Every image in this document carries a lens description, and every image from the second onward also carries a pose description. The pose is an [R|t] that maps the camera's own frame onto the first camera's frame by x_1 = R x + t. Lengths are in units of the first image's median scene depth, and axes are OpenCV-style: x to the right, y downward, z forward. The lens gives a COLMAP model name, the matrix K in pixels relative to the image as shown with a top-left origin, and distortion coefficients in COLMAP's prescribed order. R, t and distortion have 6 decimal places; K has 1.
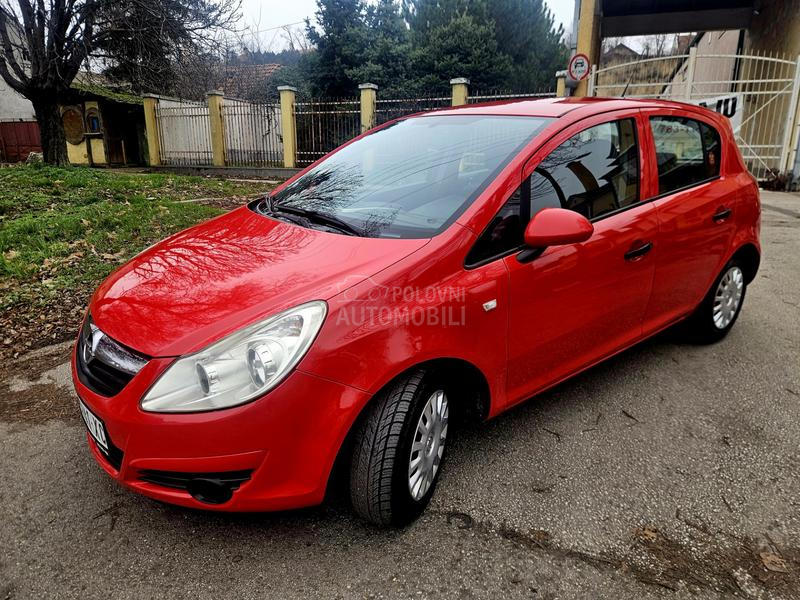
lens RADIAL K [[524.8, 0, 384.4], [0, 524.8, 302.7], [0, 0, 1]] dist [0.060534, -0.050054]
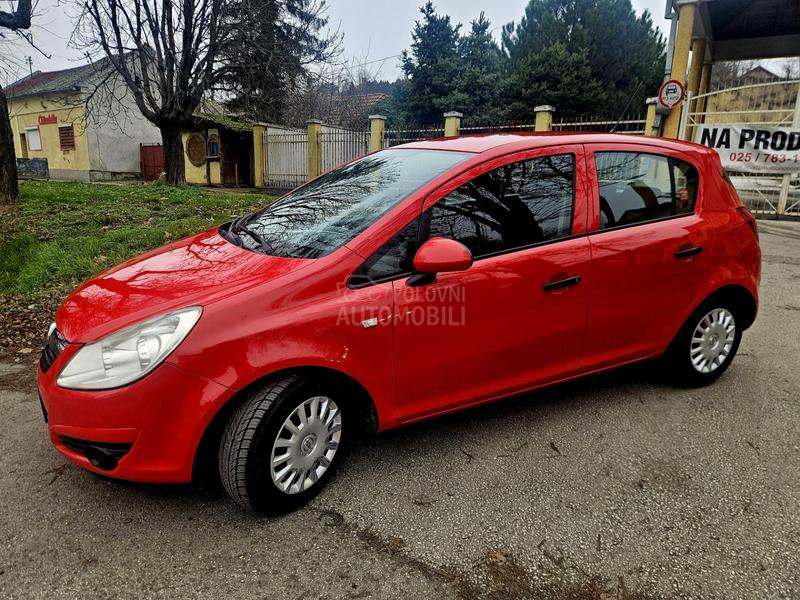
lens RADIAL K [[520.3, 0, 378.5], [0, 520.3, 303.6], [0, 0, 1]] dist [0.060738, -0.048699]
pose [[0.978821, 0.066777, -0.193523, 0.049203], [-0.074352, 0.996714, -0.032140, -0.000145], [0.190741, 0.045848, 0.980569, -0.006620]]
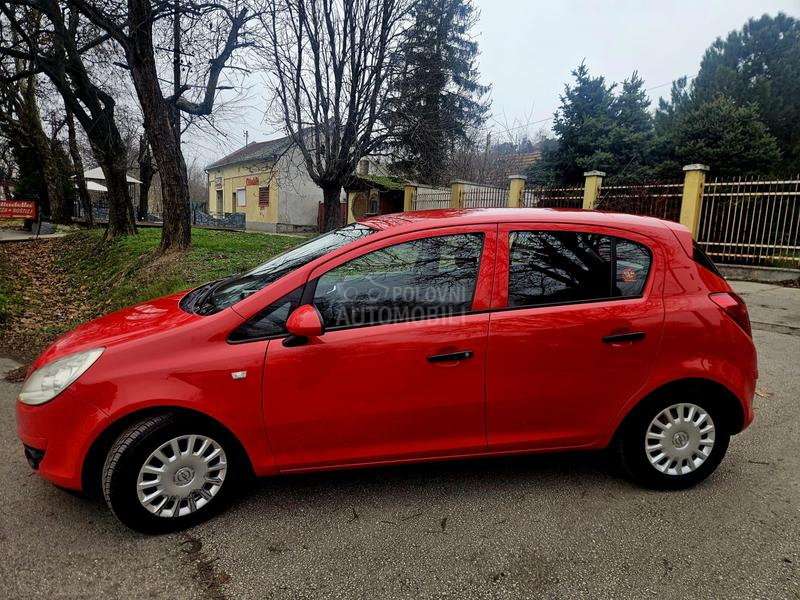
lens RADIAL K [[515.9, 0, 384.3], [0, 515.9, 301.0], [0, 0, 1]] dist [0.057537, -0.045179]
pose [[0.869326, 0.106610, -0.482603, 0.124838], [-0.173456, 0.980159, -0.095928, -0.012707], [0.462801, 0.167103, 0.870570, 0.006673]]
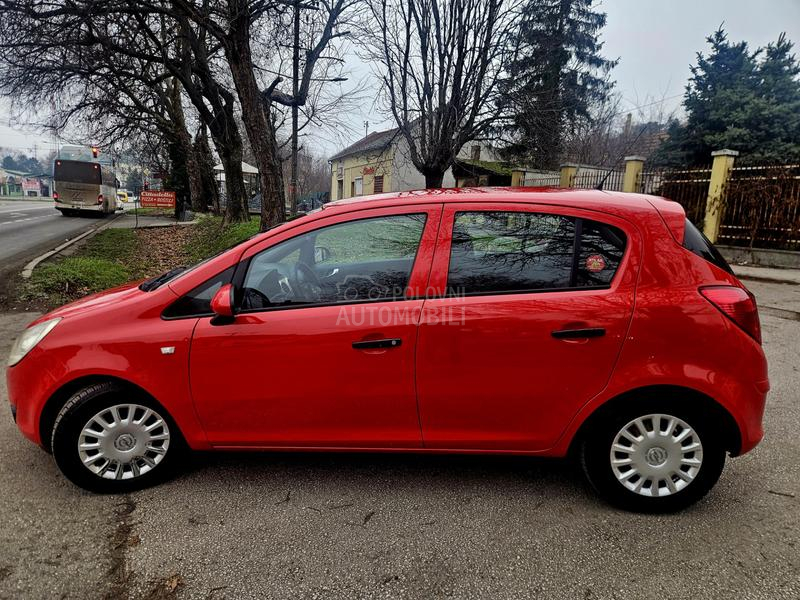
lens RADIAL K [[517.8, 0, 390.0], [0, 517.8, 297.6], [0, 0, 1]] dist [0.058056, -0.048426]
pose [[0.740384, 0.143282, -0.656736, 0.165269], [-0.222109, 0.974288, -0.037835, -0.022399], [0.634429, 0.173880, 0.753171, 0.041336]]
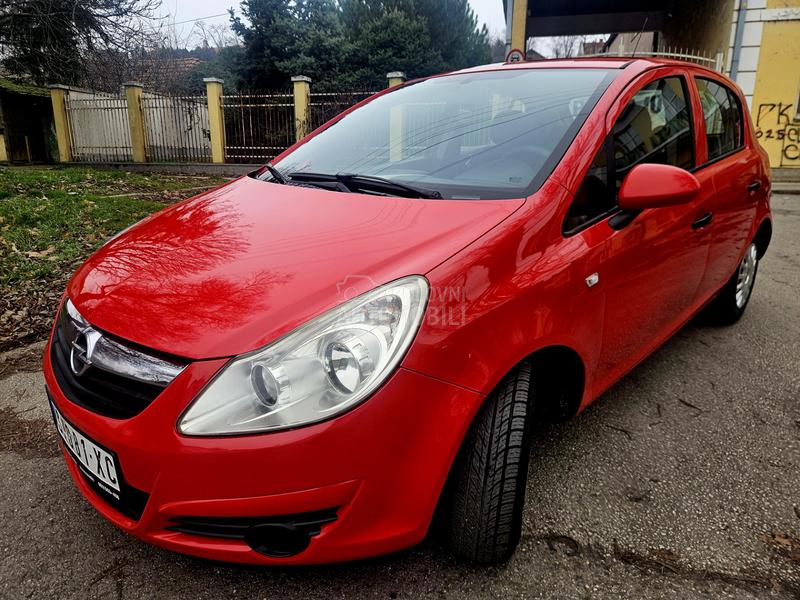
lens RADIAL K [[528.6, 0, 375.0], [0, 528.6, 296.5], [0, 0, 1]] dist [0.052154, -0.041965]
pose [[0.992159, -0.032533, 0.120674, -0.027453], [0.034128, 0.999355, -0.011169, 0.003273], [-0.120233, 0.015200, 0.992629, 0.024934]]
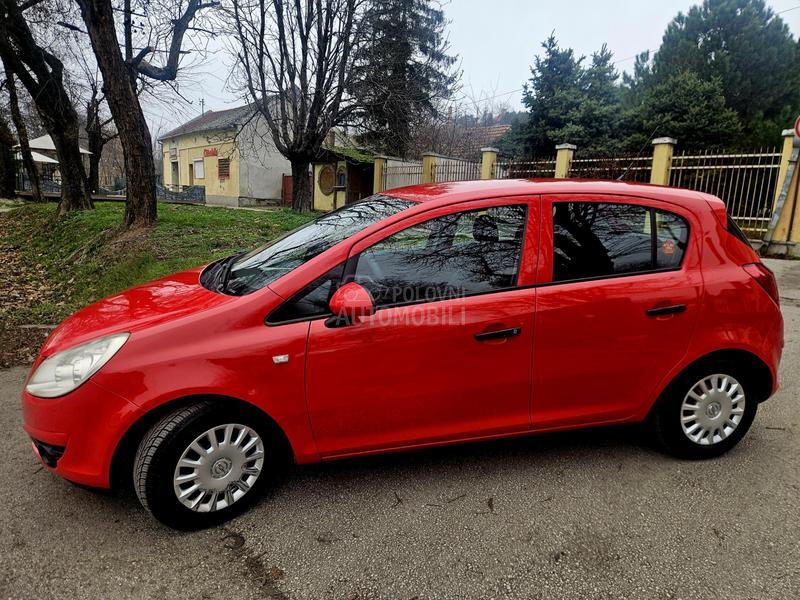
lens RADIAL K [[517.8, 0, 390.0], [0, 517.8, 297.6], [0, 0, 1]] dist [0.058056, -0.048426]
pose [[0.907135, 0.111218, -0.405878, 0.101256], [-0.151156, 0.986196, -0.067596, -0.010293], [0.392757, 0.122670, 0.911424, 0.003286]]
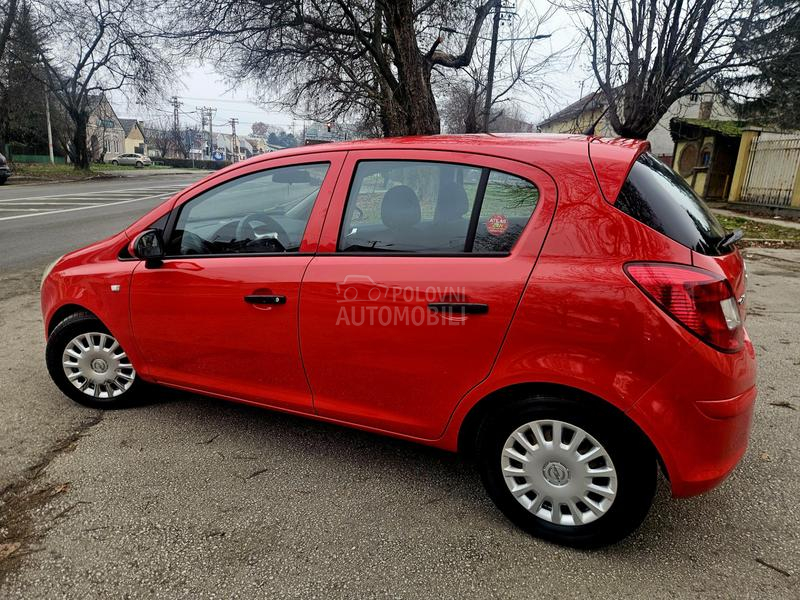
lens RADIAL K [[515.4, 0, 400.0], [0, 515.4, 300.0], [0, 0, 1]] dist [0.058268, -0.046981]
pose [[0.440107, 0.239969, -0.865287, 0.204397], [-0.289479, 0.950098, 0.116253, -0.040561], [0.850005, 0.199318, 0.487611, 0.112358]]
